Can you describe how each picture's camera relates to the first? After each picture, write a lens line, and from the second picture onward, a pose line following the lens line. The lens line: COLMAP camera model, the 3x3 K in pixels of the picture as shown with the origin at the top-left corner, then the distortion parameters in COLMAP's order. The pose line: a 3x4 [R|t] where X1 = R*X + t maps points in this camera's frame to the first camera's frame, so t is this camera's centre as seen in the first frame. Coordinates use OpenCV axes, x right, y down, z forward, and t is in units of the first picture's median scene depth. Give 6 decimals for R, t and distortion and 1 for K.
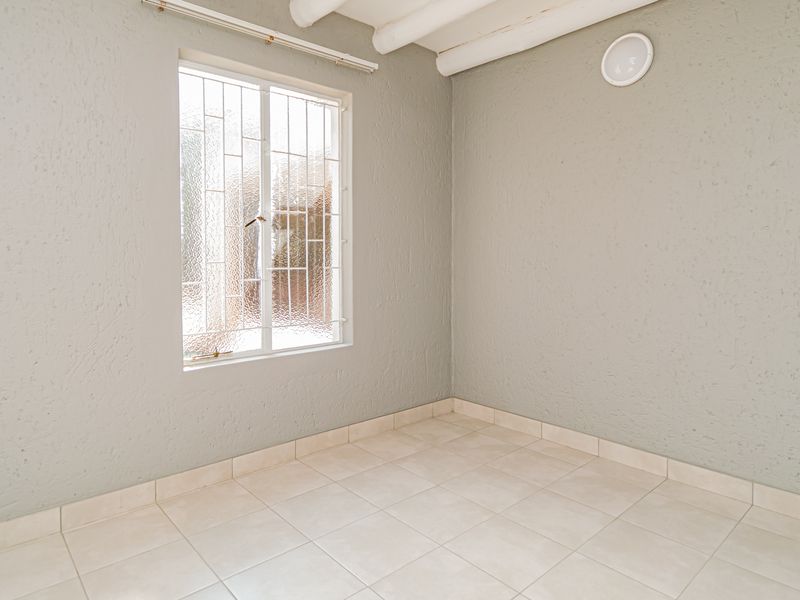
lens RADIAL K [[493.7, 0, 400.0], [0, 493.7, 300.0], [0, 0, 1]] dist [0.000783, 0.000625]
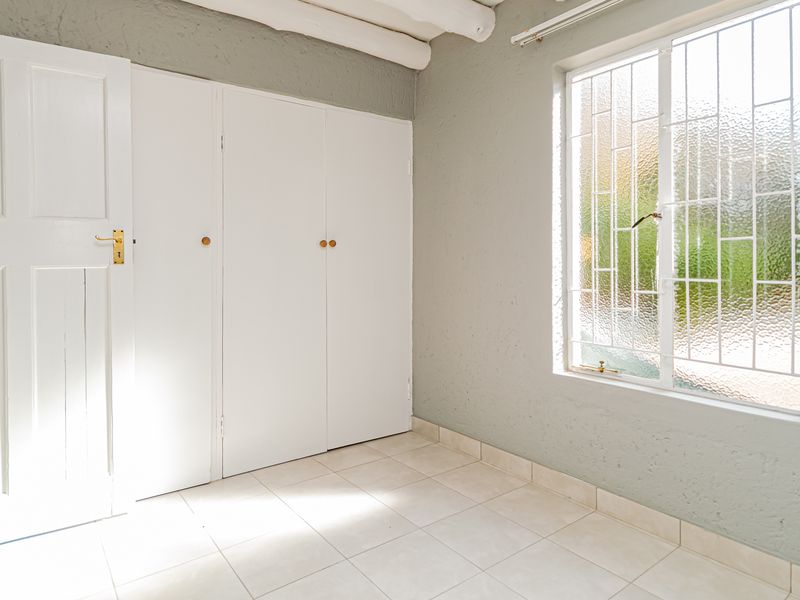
lens RADIAL K [[493.7, 0, 400.0], [0, 493.7, 300.0], [0, 0, 1]] dist [0.000783, 0.000625]
pose [[-0.088987, 0.071049, -0.993495, 0.536077], [-0.087570, 0.993032, 0.078860, -0.055283], [0.992176, 0.094018, -0.082146, 0.654267]]
